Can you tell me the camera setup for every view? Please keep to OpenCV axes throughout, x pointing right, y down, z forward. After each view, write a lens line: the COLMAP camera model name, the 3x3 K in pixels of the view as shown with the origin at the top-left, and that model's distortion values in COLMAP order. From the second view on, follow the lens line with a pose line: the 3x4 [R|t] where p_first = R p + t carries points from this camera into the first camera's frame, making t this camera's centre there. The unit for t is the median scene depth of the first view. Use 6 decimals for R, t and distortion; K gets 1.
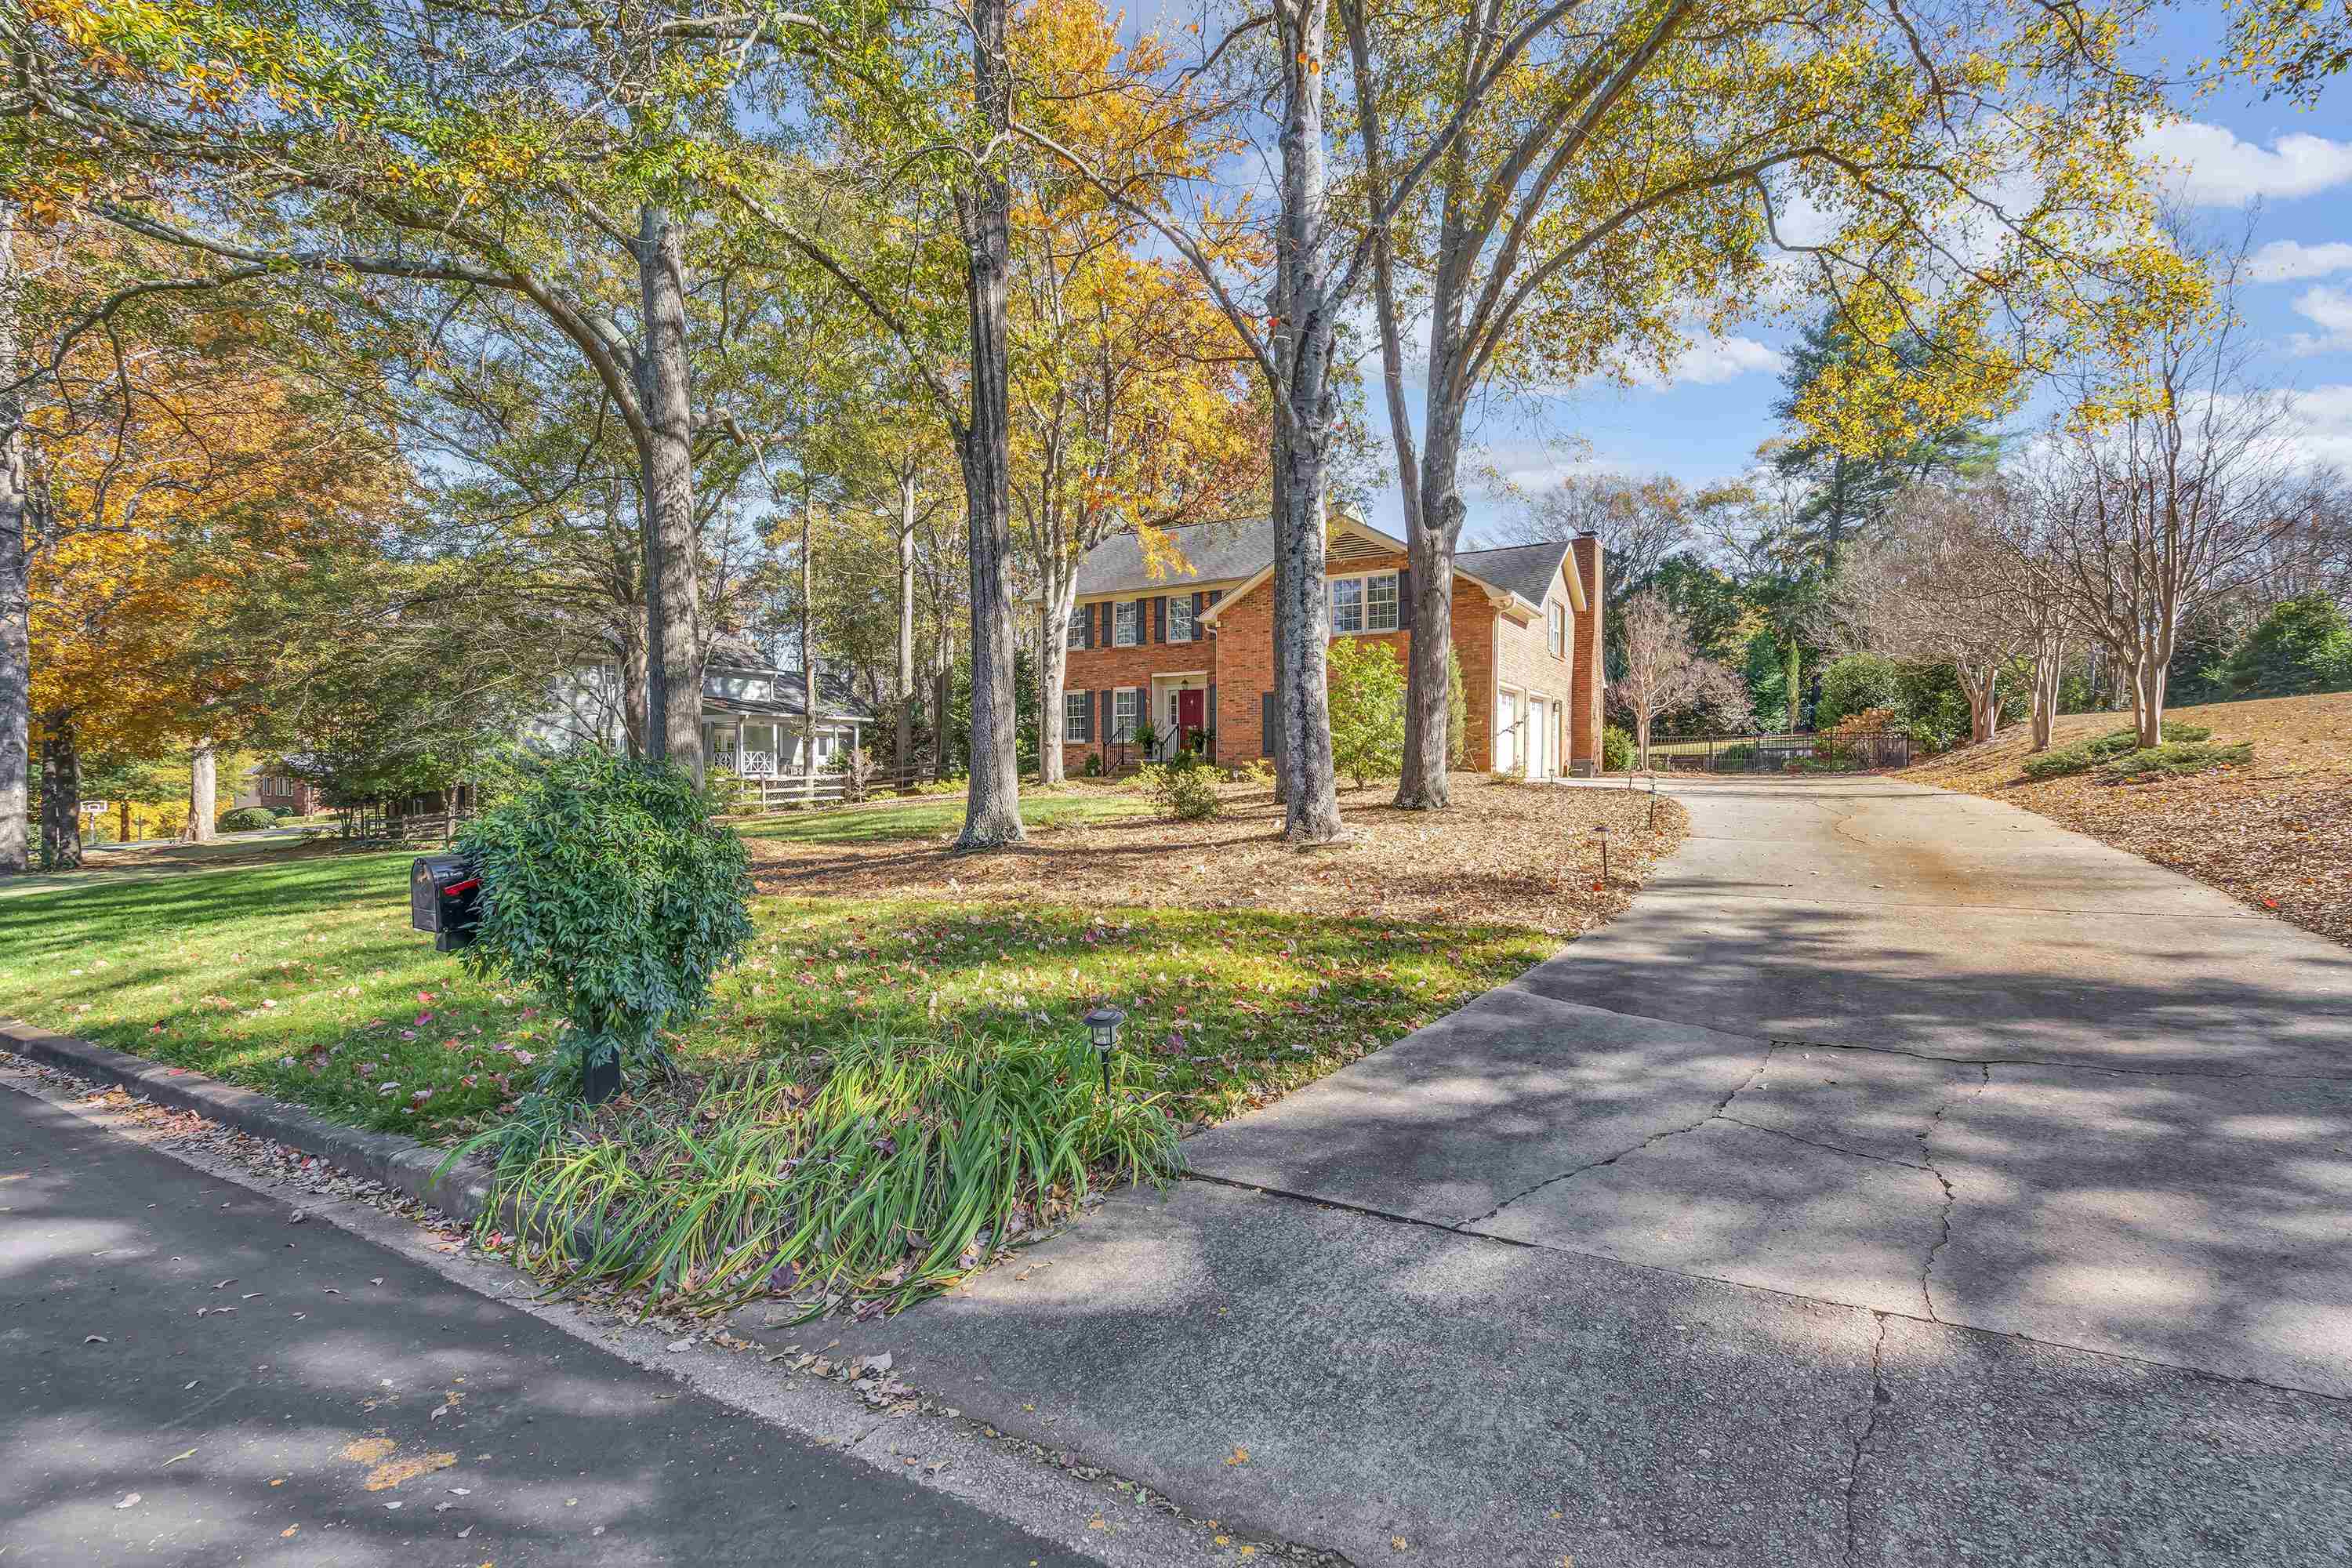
lens RADIAL K [[1077.8, 0, 1181.0], [0, 1077.8, 780.2], [0, 0, 1]] dist [0.023176, 0.000796]
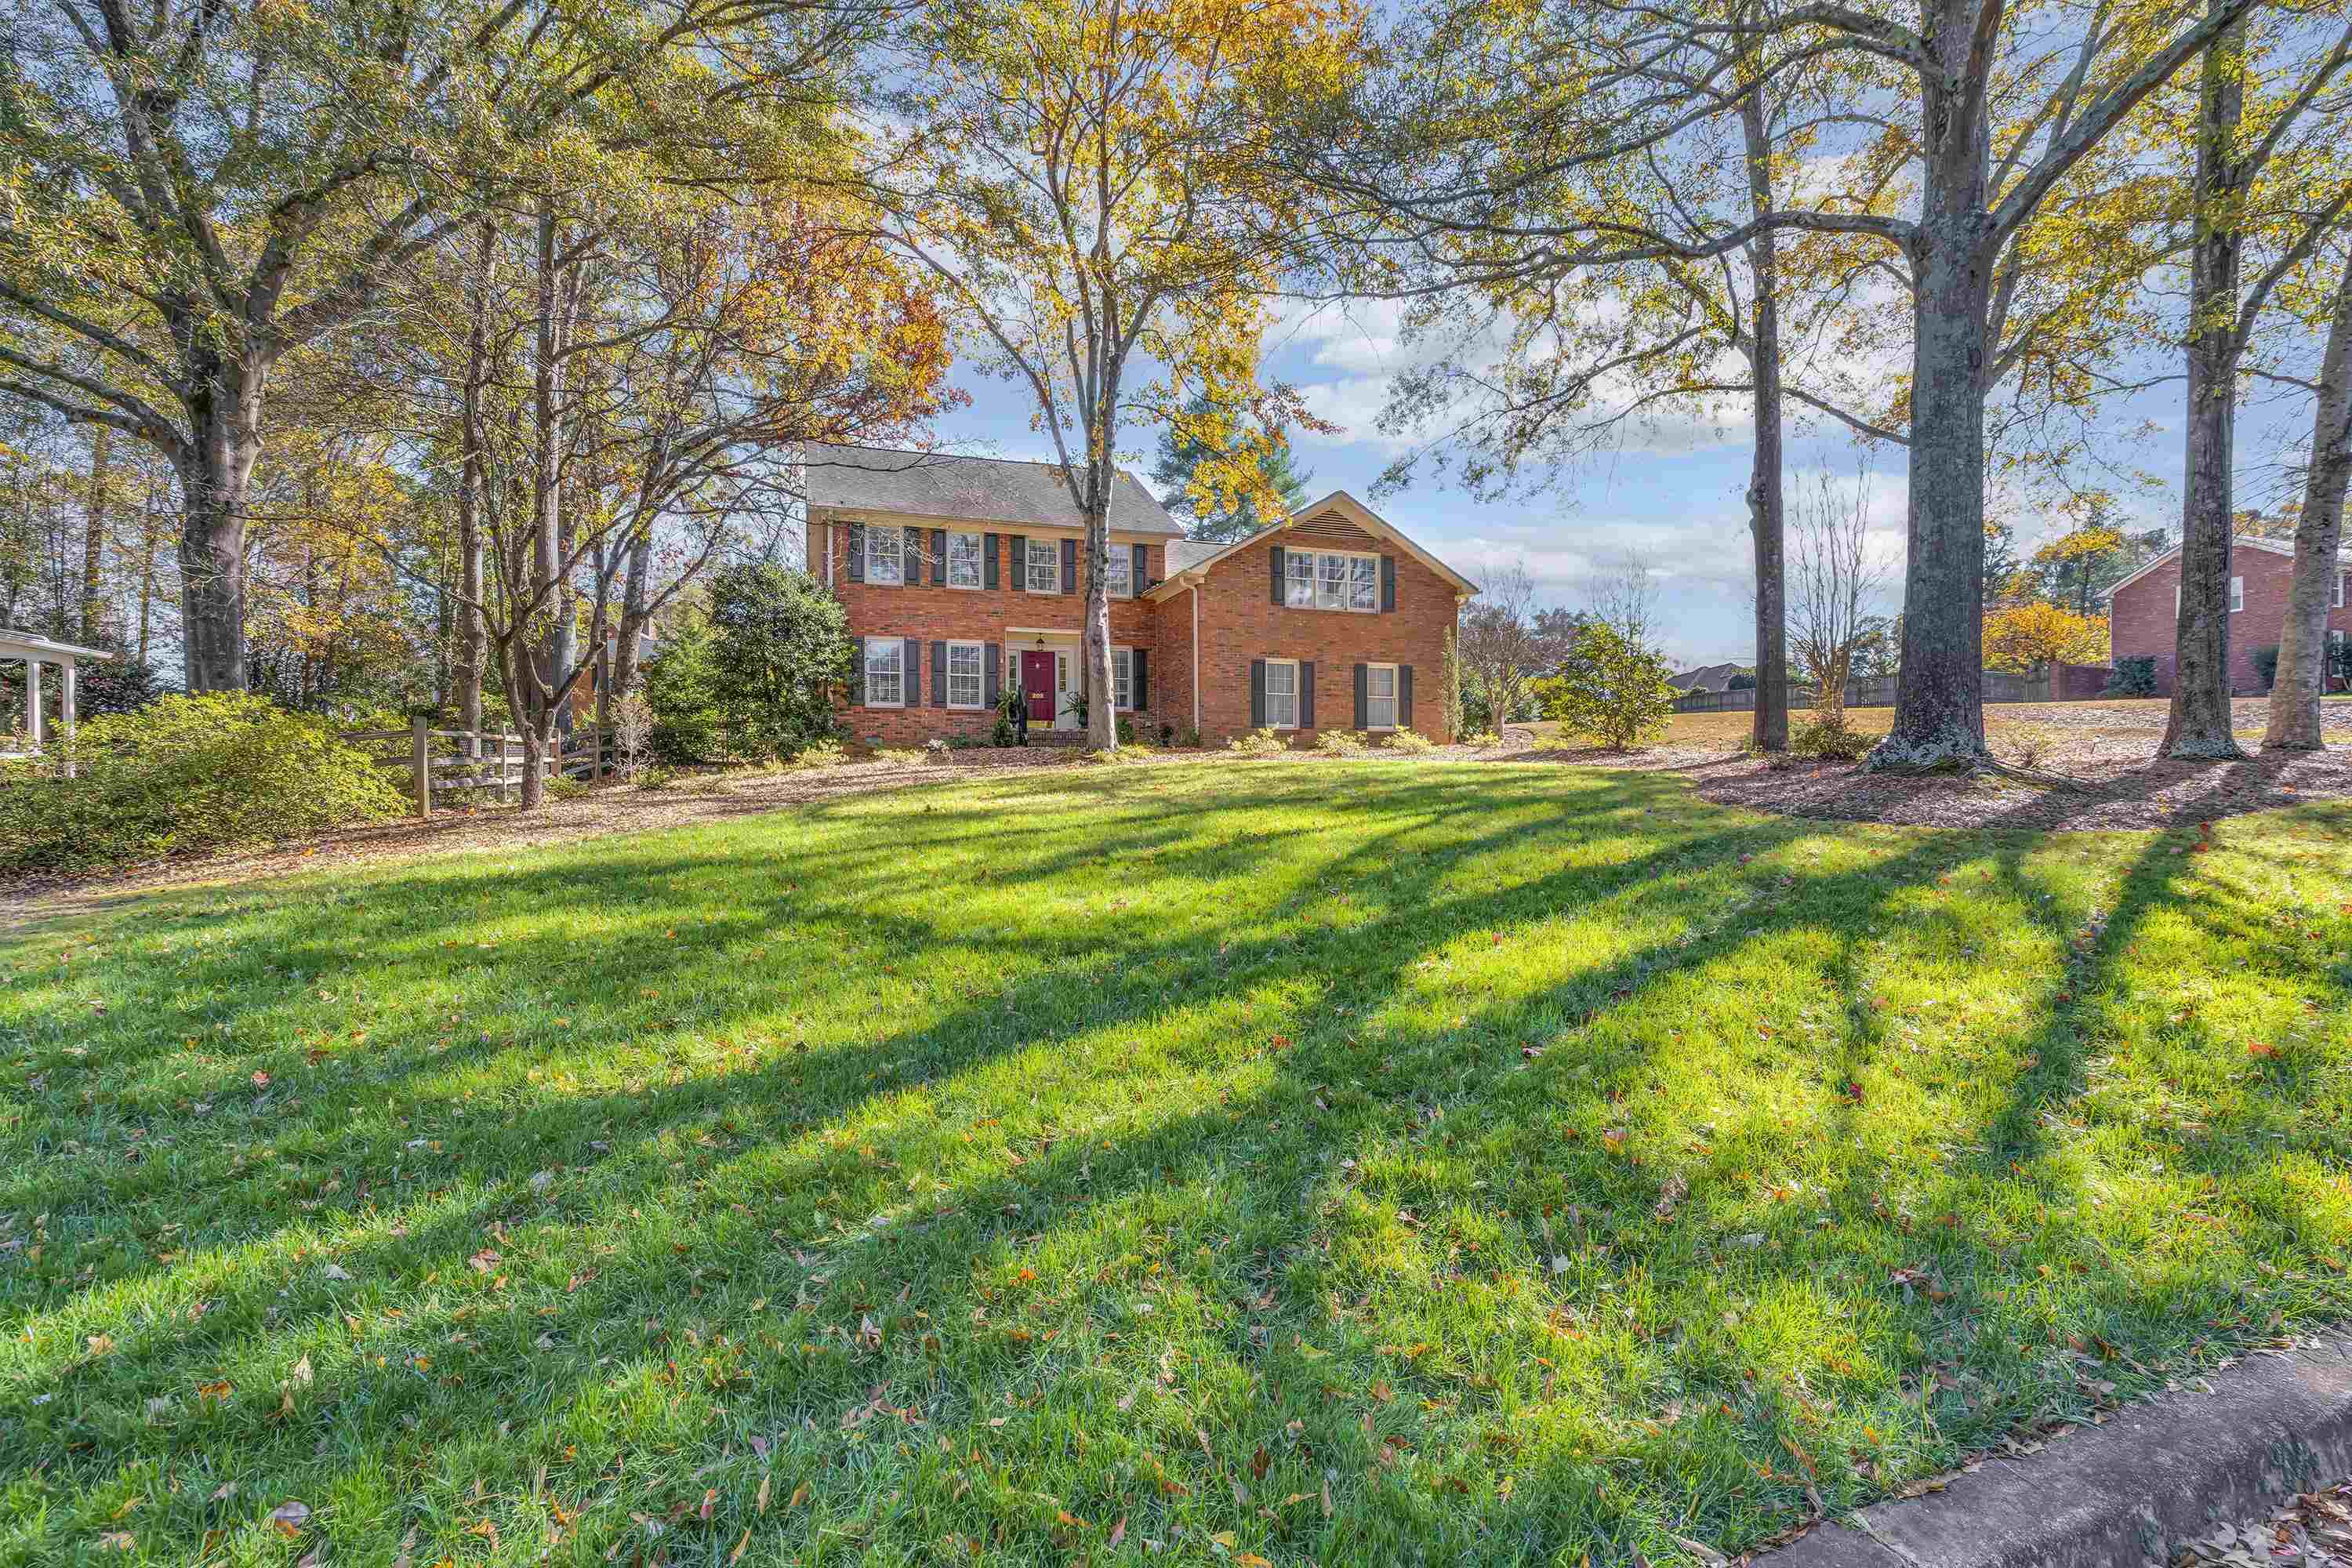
lens RADIAL K [[1077.8, 0, 1170.6], [0, 1077.8, 782.1], [0, 0, 1]] dist [0.023176, 0.000796]
pose [[0.646394, 0.002691, 0.762999, -0.570544], [0.002488, 0.999981, -0.005635, 0.024585], [-0.762999, 0.005540, 0.646375, 0.369088]]
